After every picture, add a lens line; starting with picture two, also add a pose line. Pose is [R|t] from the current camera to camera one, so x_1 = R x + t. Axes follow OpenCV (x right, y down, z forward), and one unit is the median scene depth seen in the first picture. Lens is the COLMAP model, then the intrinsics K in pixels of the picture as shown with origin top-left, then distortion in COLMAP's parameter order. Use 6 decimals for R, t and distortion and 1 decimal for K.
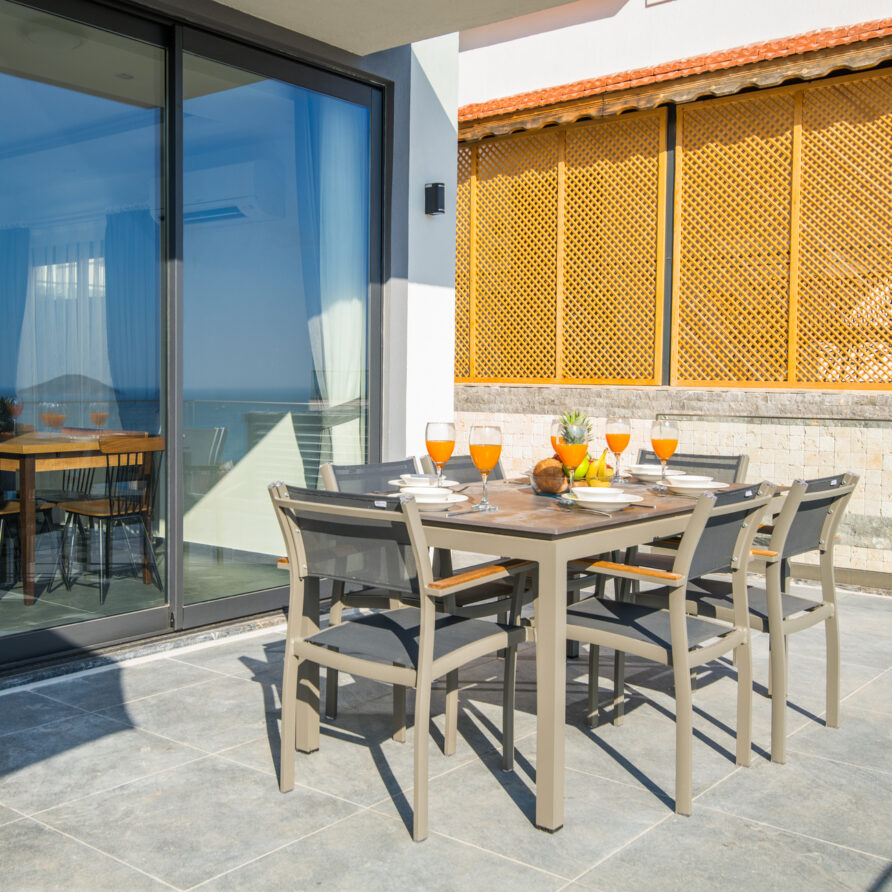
lens RADIAL K [[1003.7, 0, 446.0], [0, 1003.7, 446.0], [0, 0, 1]] dist [0.082838, -0.009740]
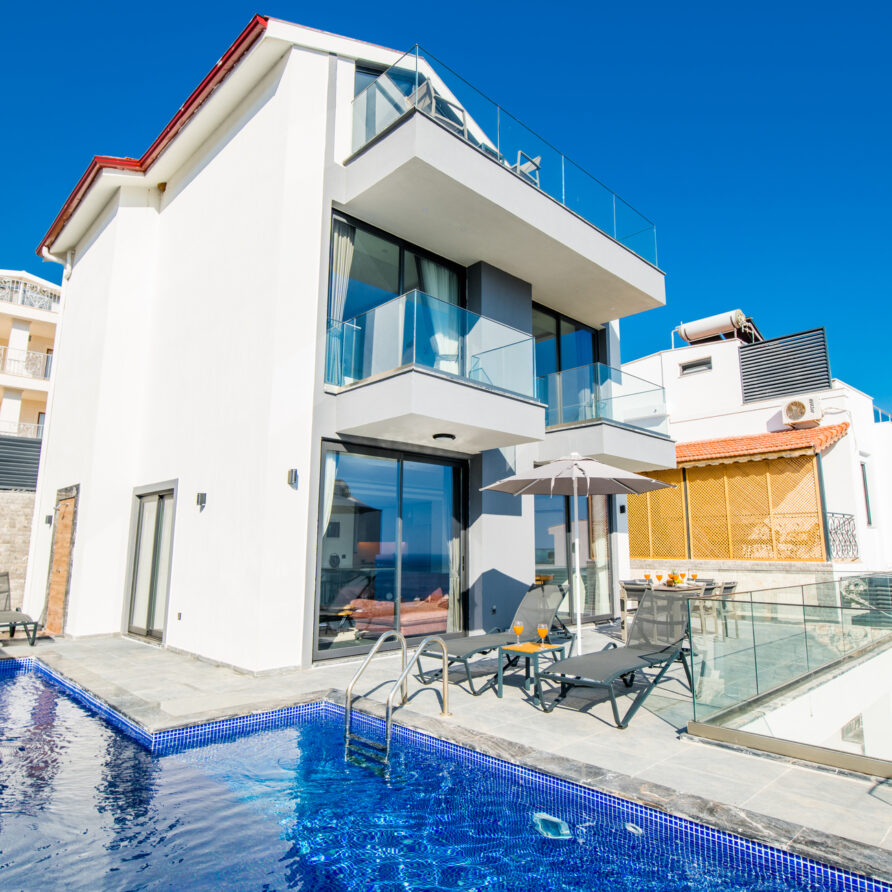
lens RADIAL K [[614.8, 0, 446.0], [0, 614.8, 446.0], [0, 0, 1]] dist [-0.073207, 0.000041]
pose [[0.989380, -0.024983, -0.143187, -0.249919], [-0.008680, 0.973203, -0.229782, 0.034728], [0.145091, 0.228585, 0.962651, -0.987271]]
